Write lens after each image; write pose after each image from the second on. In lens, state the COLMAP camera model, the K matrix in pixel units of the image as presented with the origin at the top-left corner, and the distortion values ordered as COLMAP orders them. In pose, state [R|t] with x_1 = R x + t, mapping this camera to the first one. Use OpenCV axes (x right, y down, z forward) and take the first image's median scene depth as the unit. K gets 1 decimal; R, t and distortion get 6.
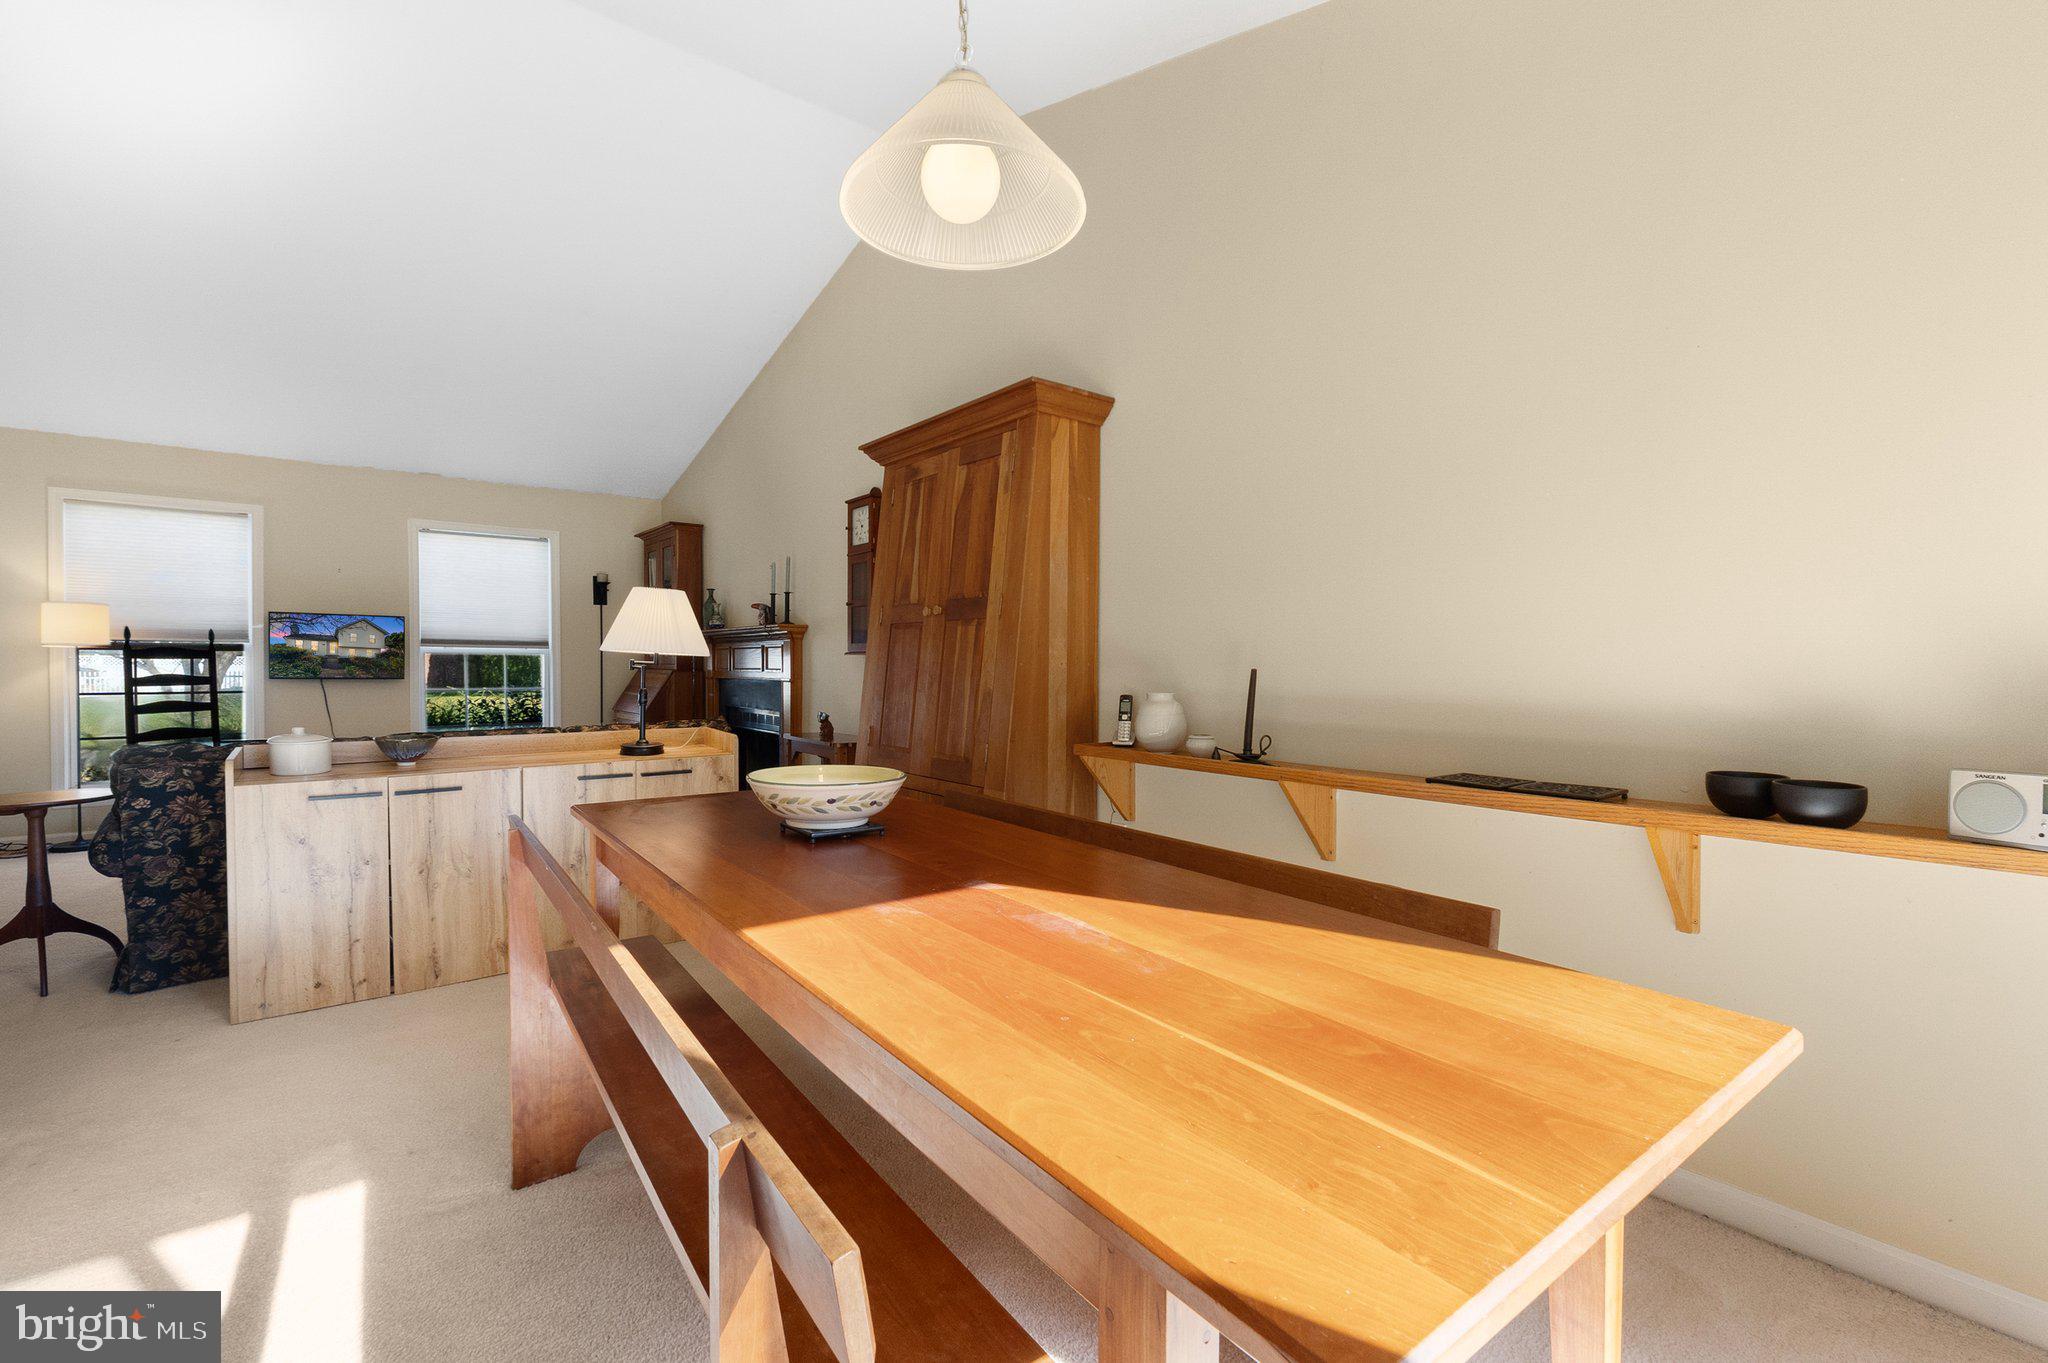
lens RADIAL K [[875.0, 0, 1025.4], [0, 875.0, 672.6], [0, 0, 1]] dist [-0.013806, -0.000116]
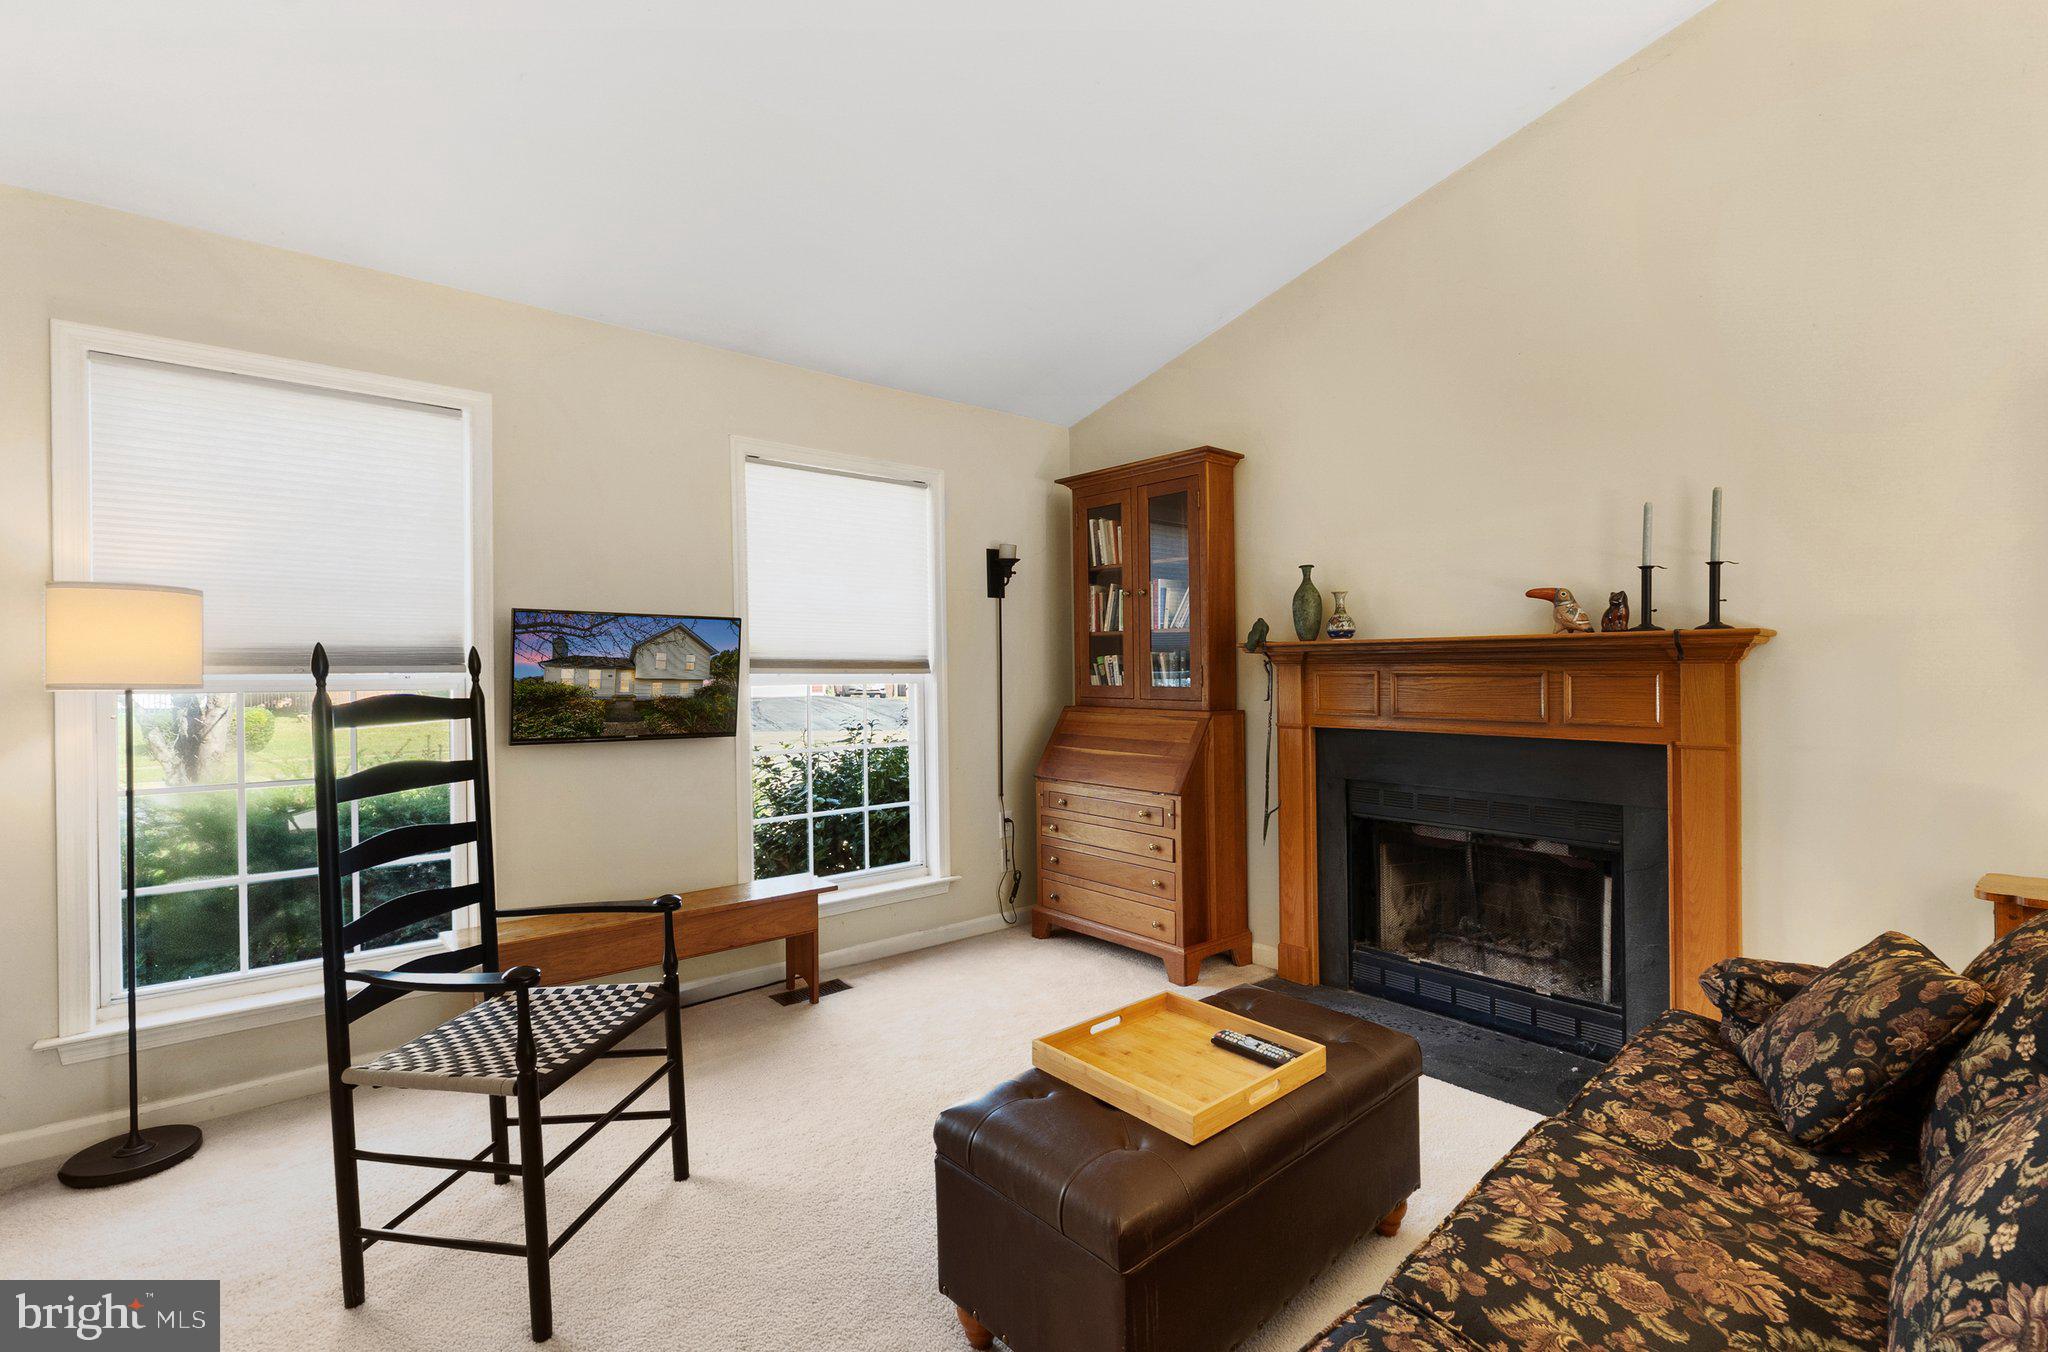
lens RADIAL K [[919.4, 0, 1045.7], [0, 919.4, 669.4], [0, 0, 1]] dist [-0.001192, -0.001229]
pose [[0.998597, -0.010131, 0.051966, -0.591137], [0.010604, 0.999905, -0.008834, -0.028842], [-0.051871, 0.009373, 0.998610, 0.459493]]
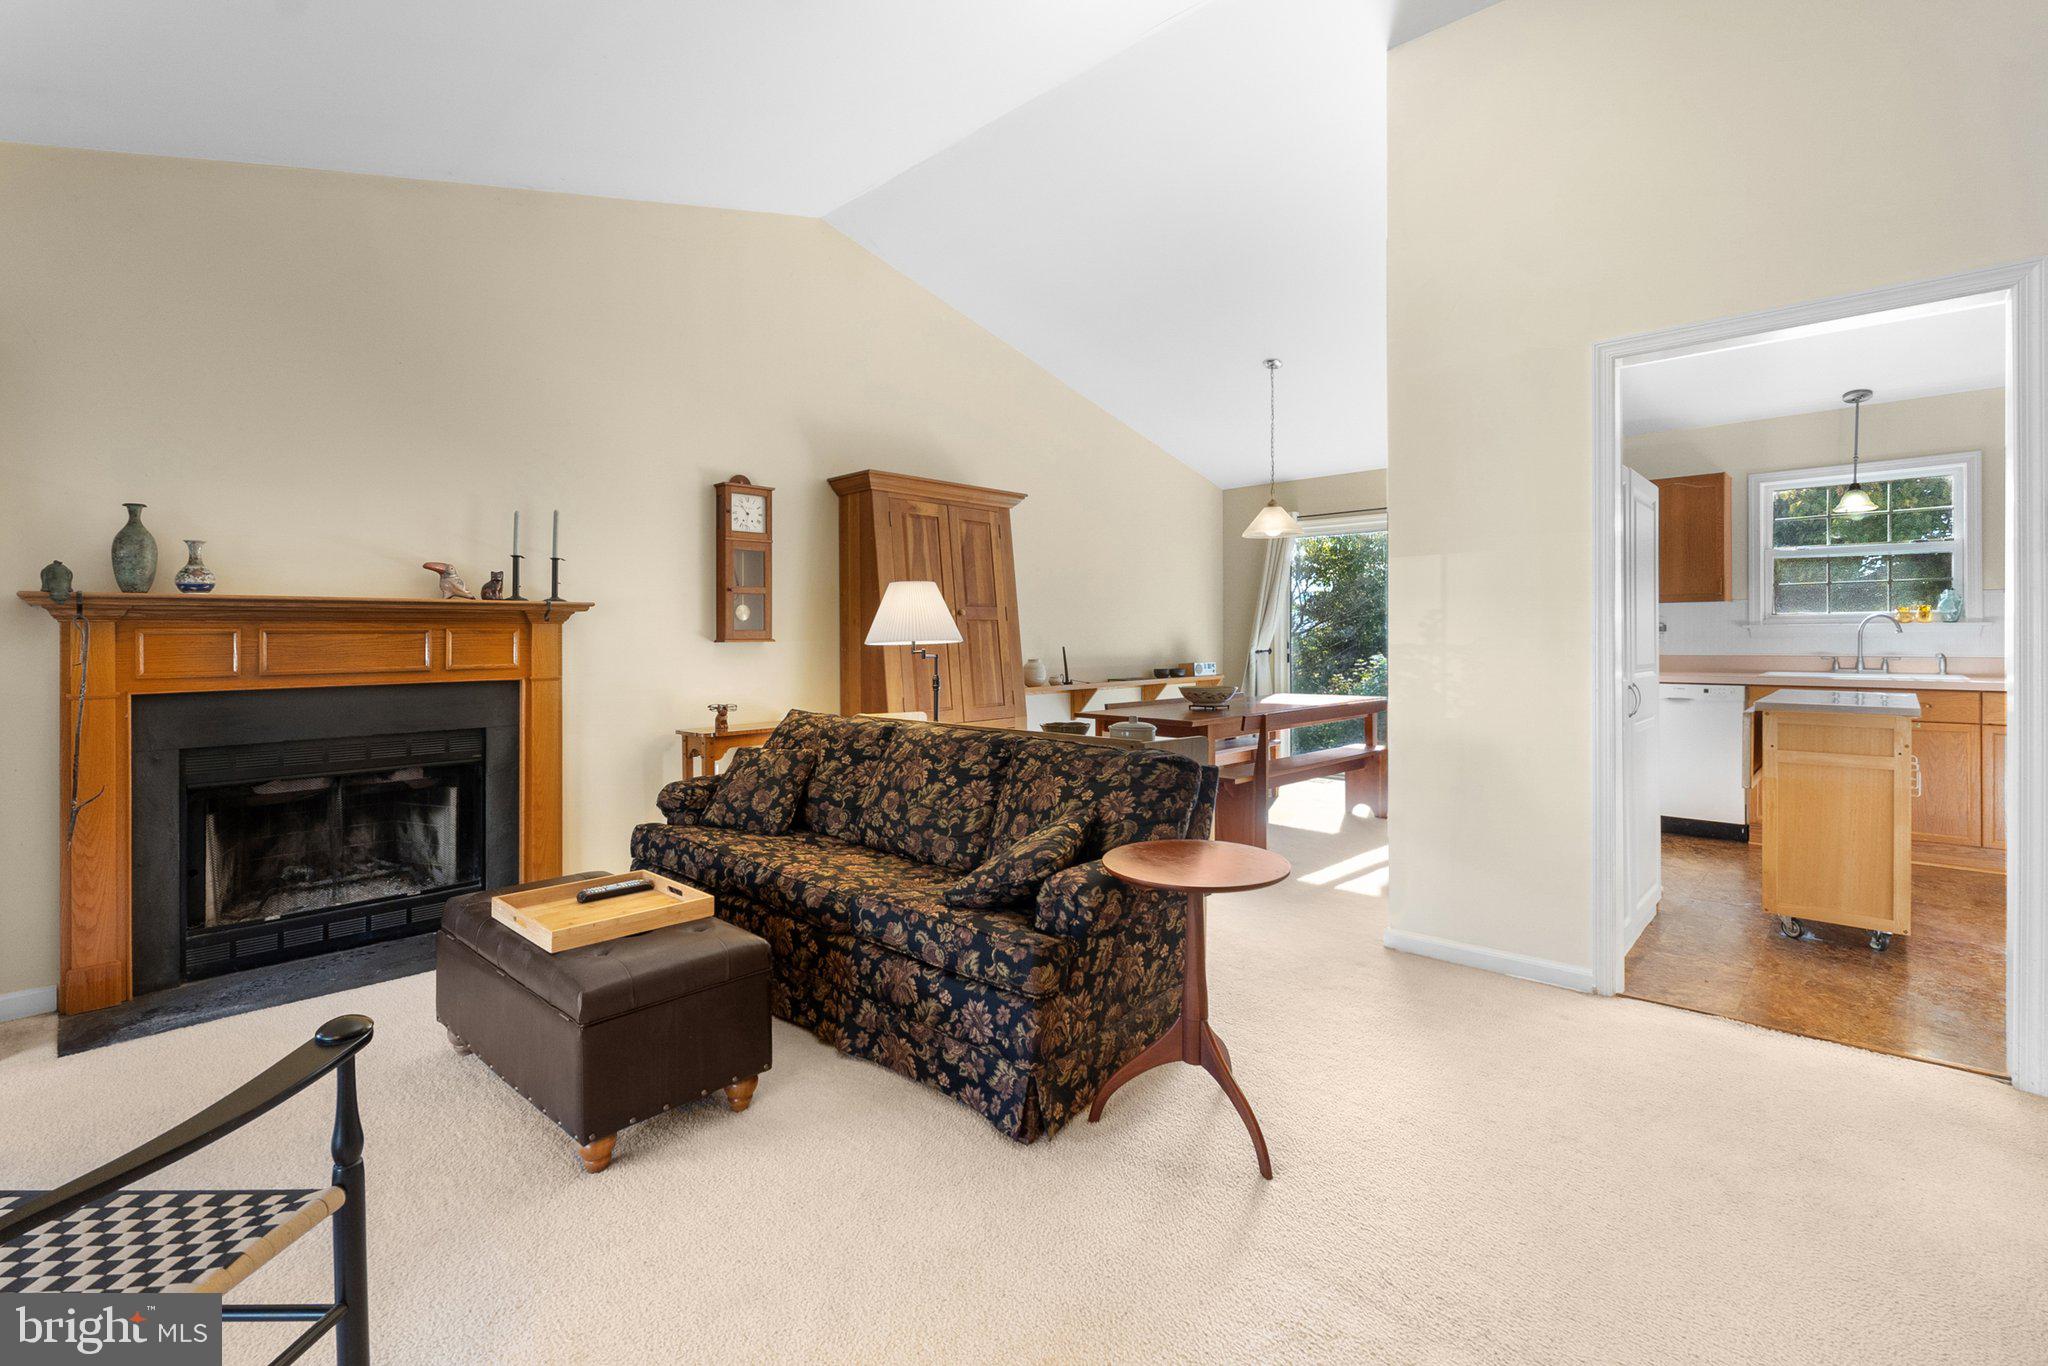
lens RADIAL K [[931.9, 0, 1023.8], [0, 931.9, 636.3], [0, 0, 1]] dist [-0.009126, 0.000210]
pose [[-0.147420, -0.005503, 0.989059, -0.975762], [0.015421, 0.999850, 0.007861, -0.023217], [-0.988954, 0.016411, -0.147313, 0.640562]]
